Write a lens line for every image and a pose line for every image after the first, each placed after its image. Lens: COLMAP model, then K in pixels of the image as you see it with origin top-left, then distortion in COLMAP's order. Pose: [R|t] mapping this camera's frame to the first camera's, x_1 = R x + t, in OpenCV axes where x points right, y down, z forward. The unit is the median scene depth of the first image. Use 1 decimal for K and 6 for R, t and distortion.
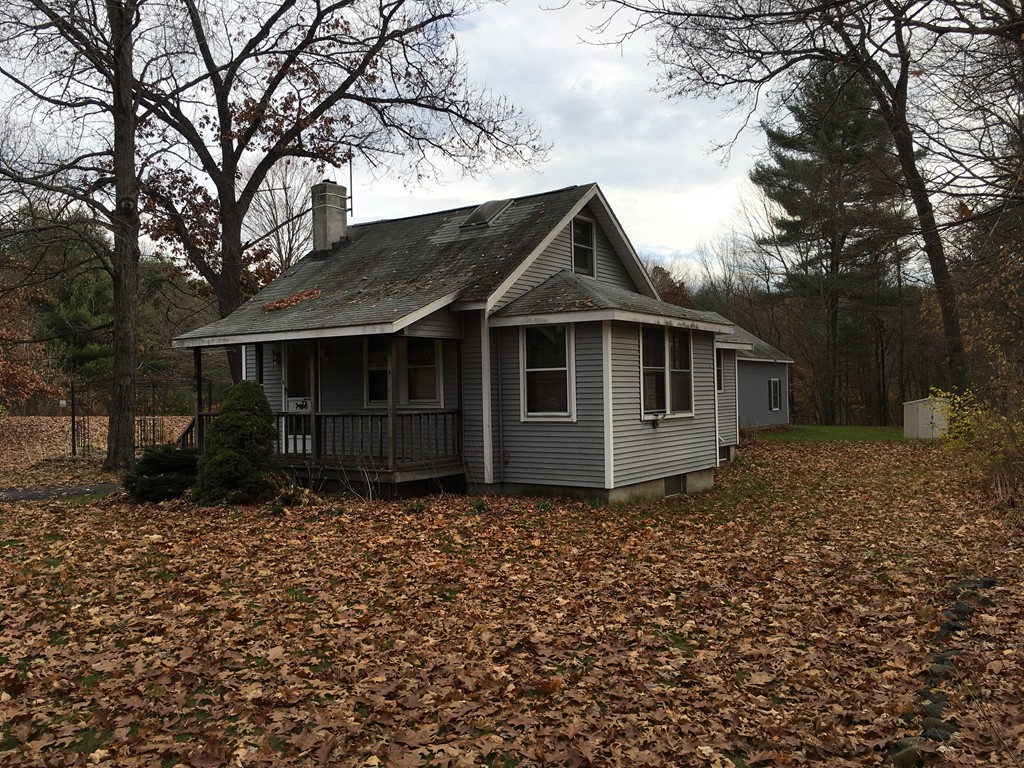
lens RADIAL K [[864.6, 0, 512.0], [0, 864.6, 384.0], [0, 0, 1]] dist [0.074522, 0.002574]
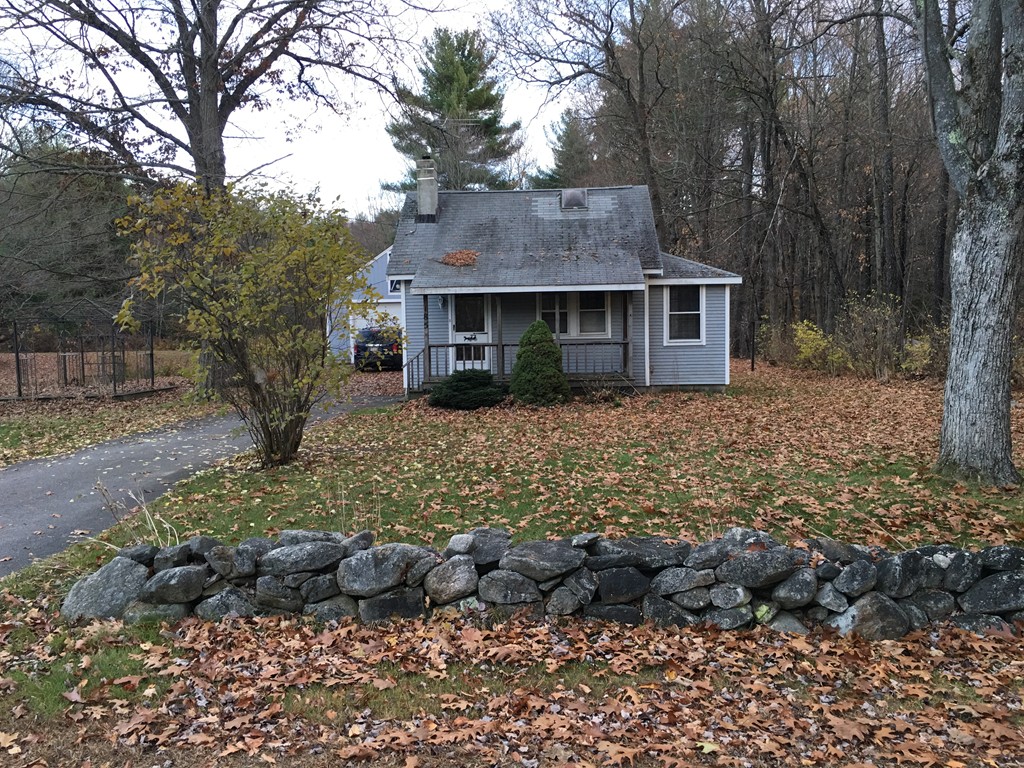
lens RADIAL K [[864.6, 0, 512.0], [0, 864.6, 384.0], [0, 0, 1]] dist [0.074522, 0.002574]
pose [[0.847462, -0.041740, 0.529212, -0.885650], [0.001068, 0.997036, 0.076928, -0.006899], [-0.530855, -0.064628, 0.844995, -0.153905]]
